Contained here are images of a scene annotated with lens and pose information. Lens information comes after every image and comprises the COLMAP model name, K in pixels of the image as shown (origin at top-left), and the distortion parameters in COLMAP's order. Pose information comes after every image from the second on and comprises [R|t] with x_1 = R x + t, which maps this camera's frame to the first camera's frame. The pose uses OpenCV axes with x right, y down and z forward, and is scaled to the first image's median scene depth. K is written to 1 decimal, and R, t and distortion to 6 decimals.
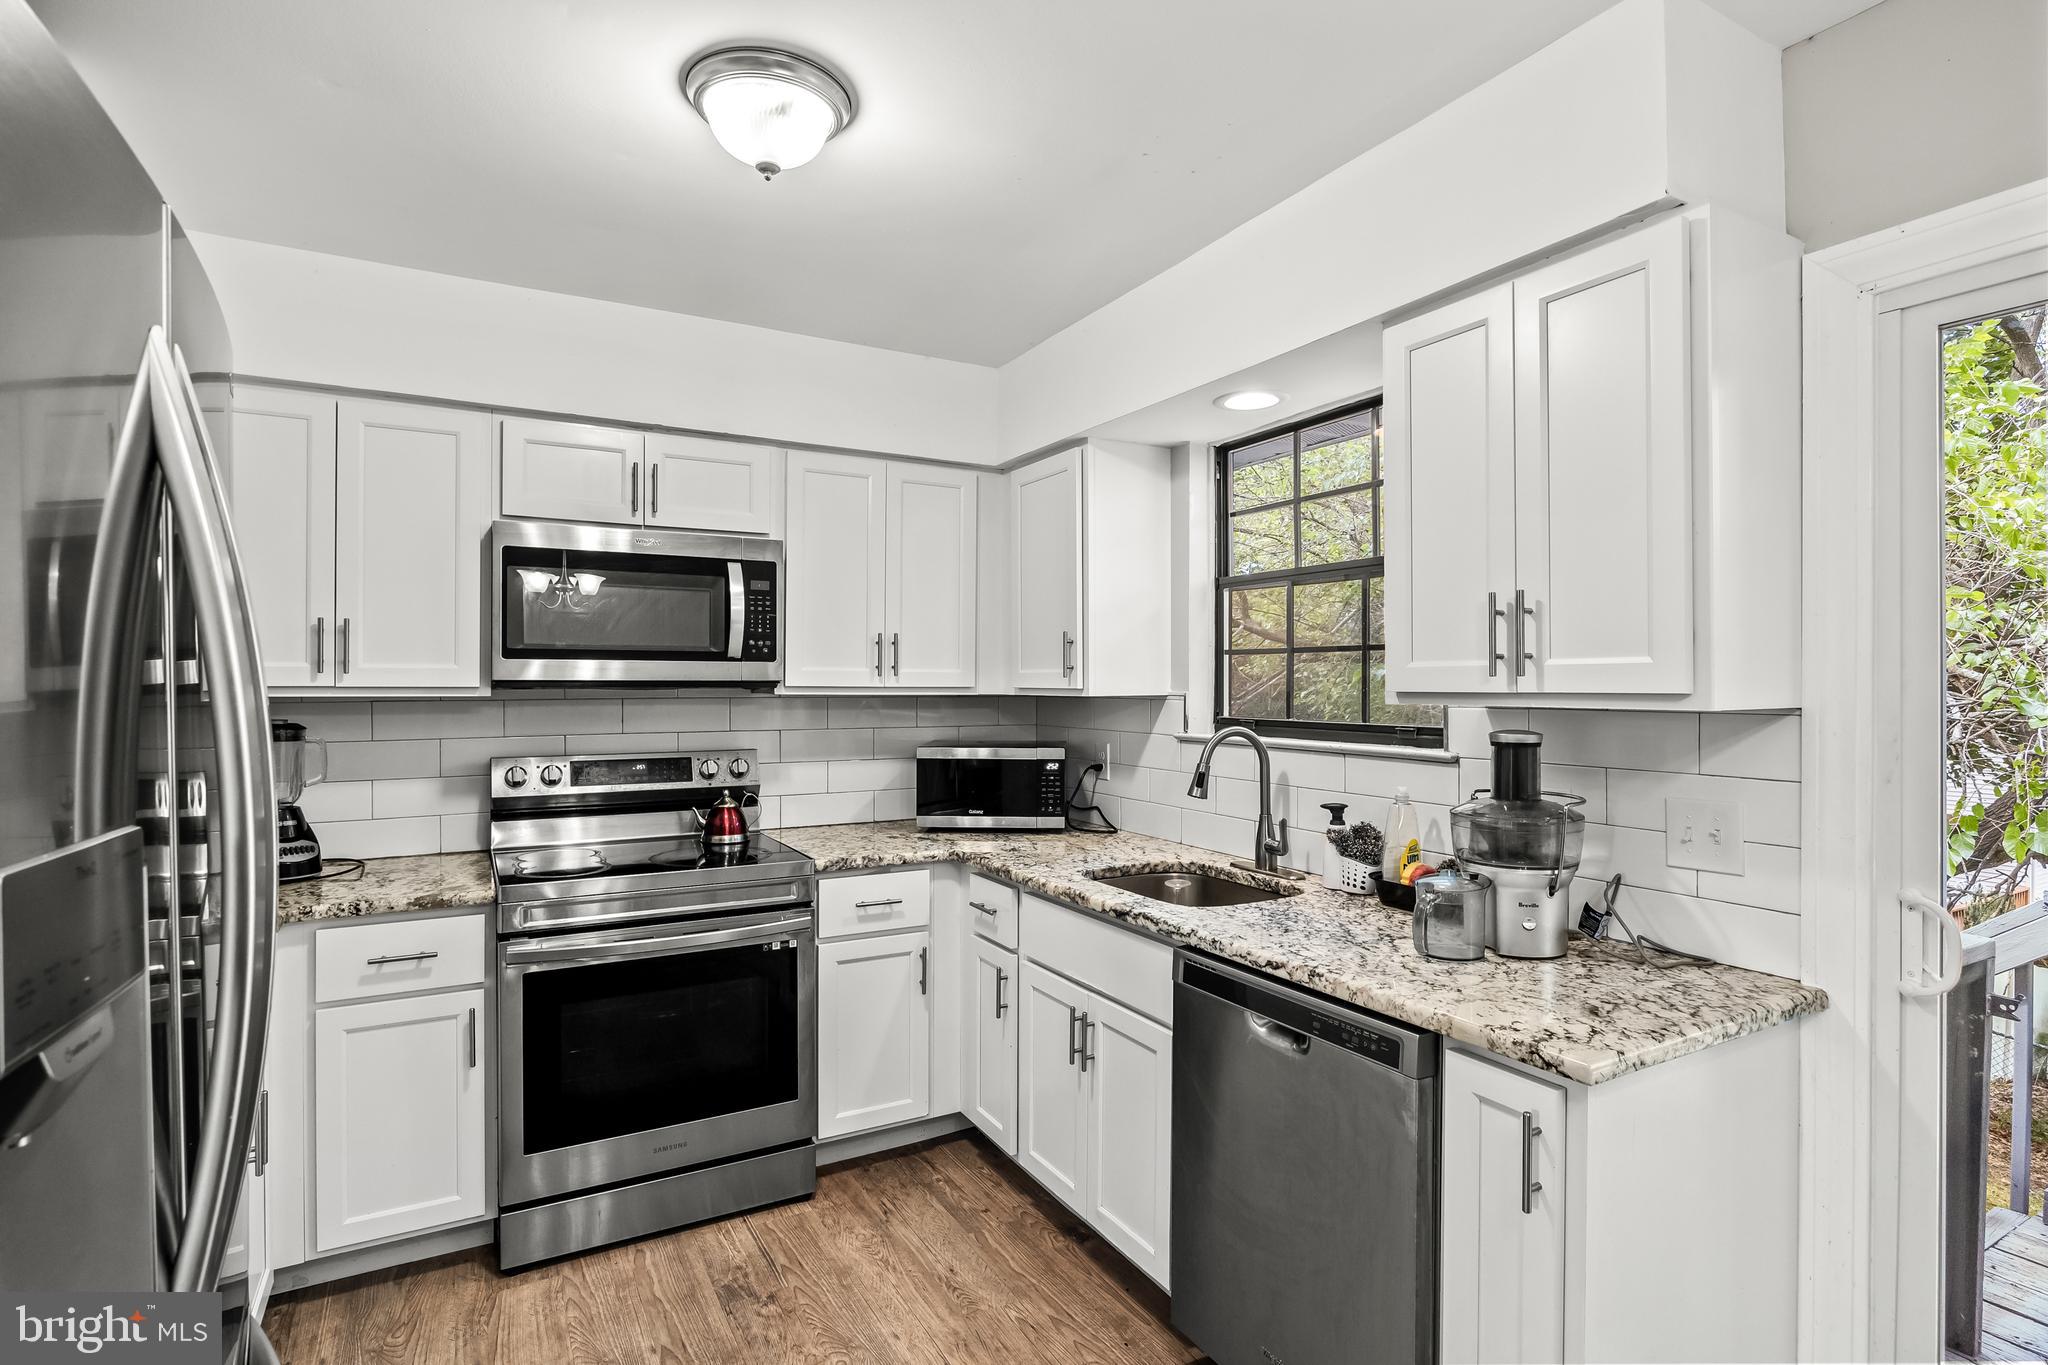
lens RADIAL K [[1024.6, 0, 1029.8], [0, 1024.6, 683.5], [0, 0, 1]] dist [-0.002568, -0.000760]
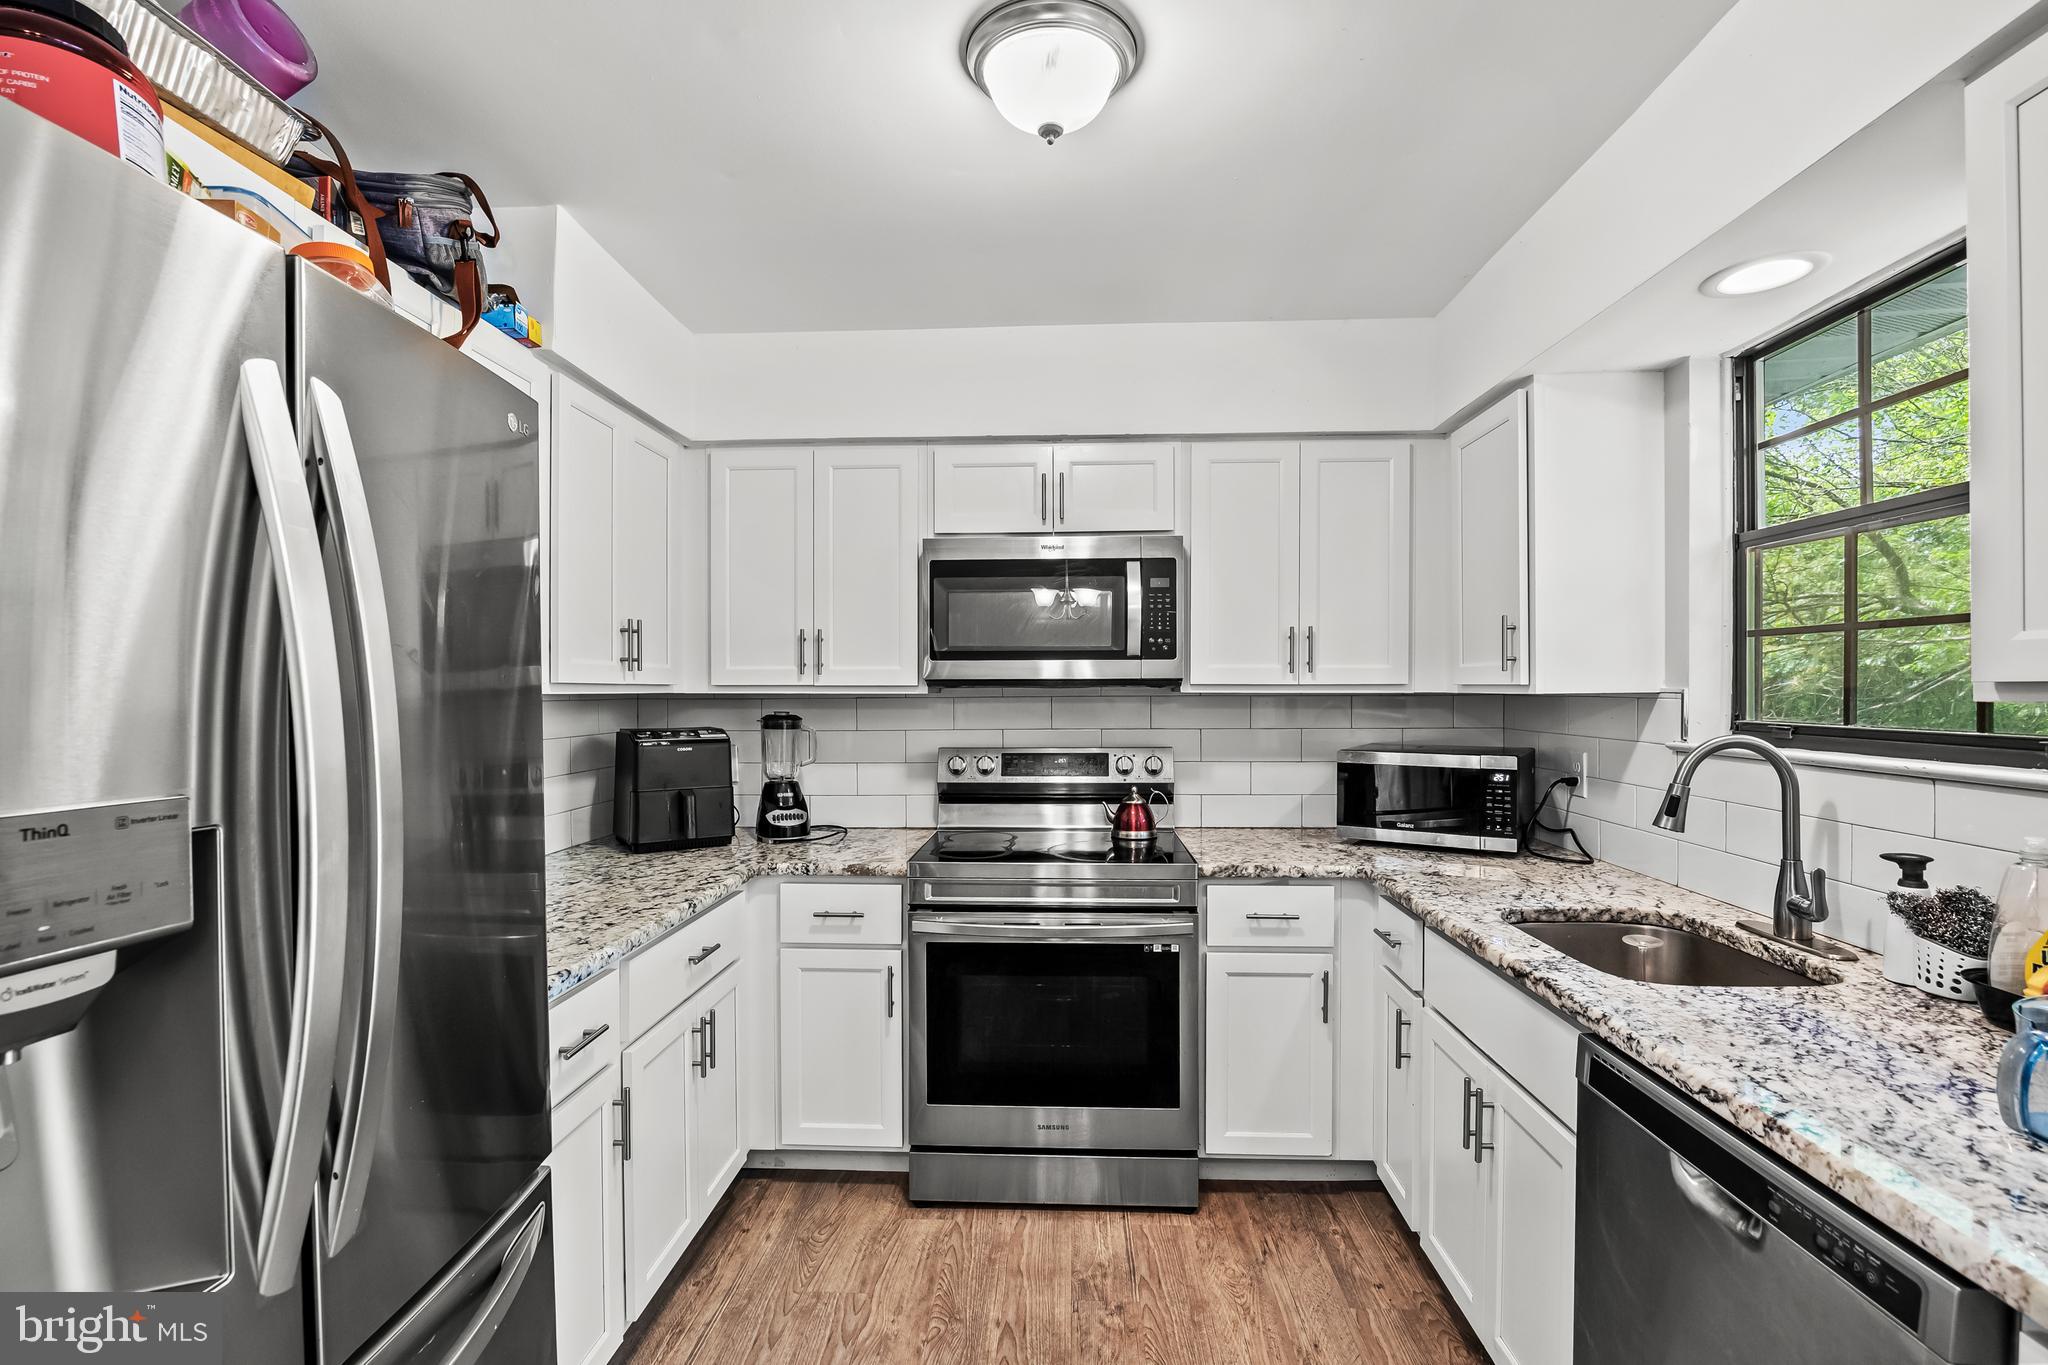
lens RADIAL K [[941.6, 0, 1019.2], [0, 941.6, 695.0], [0, 0, 1]] dist [-0.015926, 0.002026]
pose [[0.841926, -0.000462, -0.539592, 0.127587], [0.005035, 0.999963, 0.007000, 0.007110], [0.539569, -0.008610, 0.841897, 0.173800]]
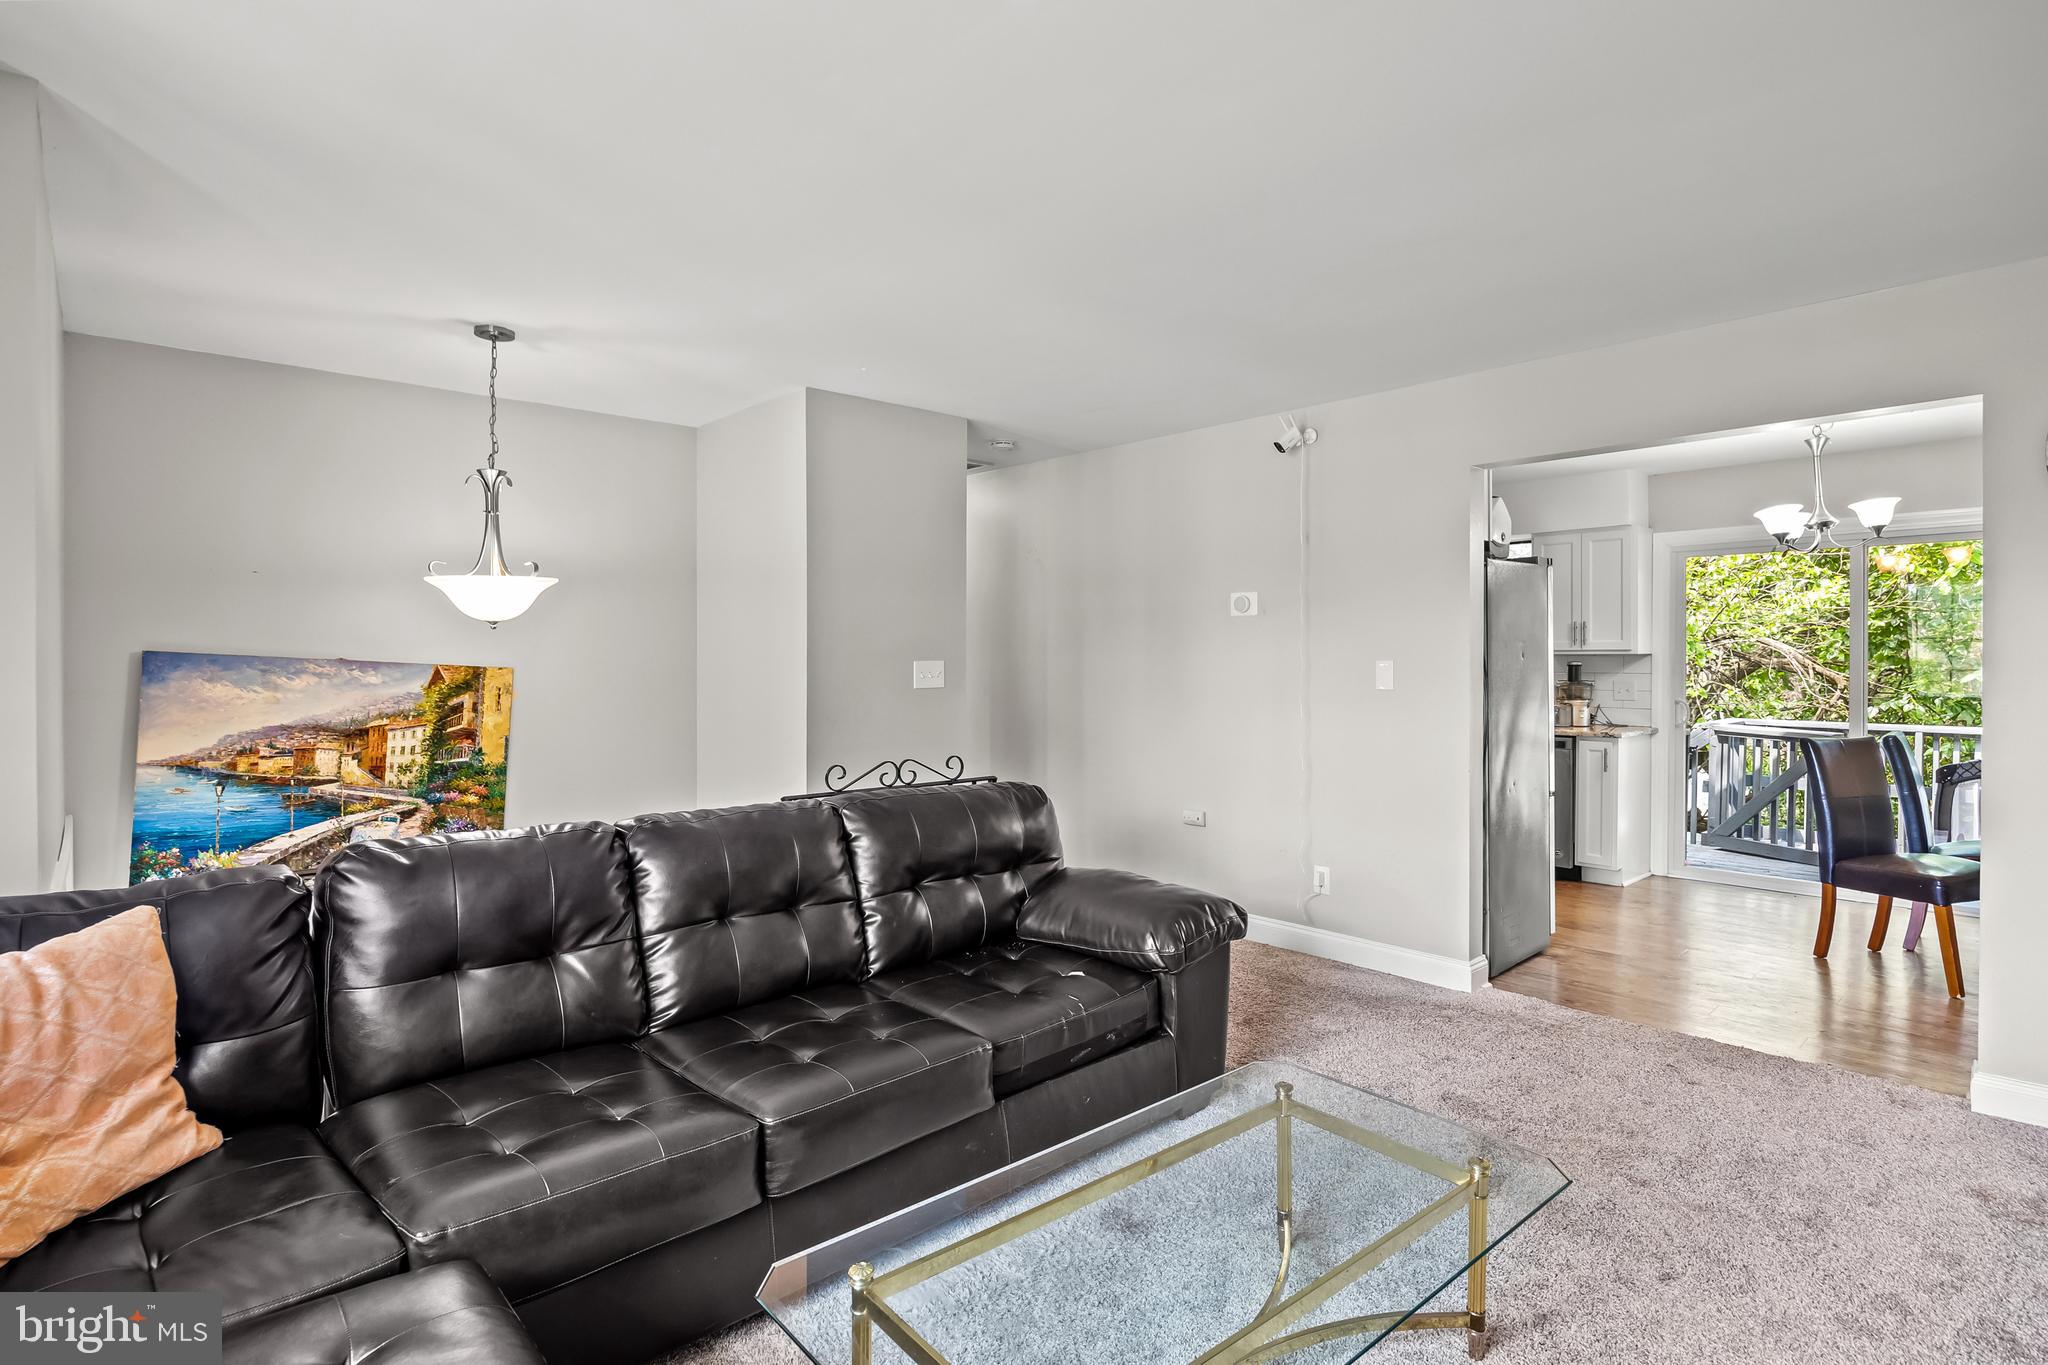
lens RADIAL K [[1024.6, 0, 1020.6], [0, 1024.6, 668.9], [0, 0, 1]] dist [-0.002568, -0.000760]
pose [[0.977334, 0.000126, 0.211703, -1.500366], [-0.000567, 0.999998, 0.002024, 0.048745], [-0.211703, -0.002098, 0.977332, -1.418583]]
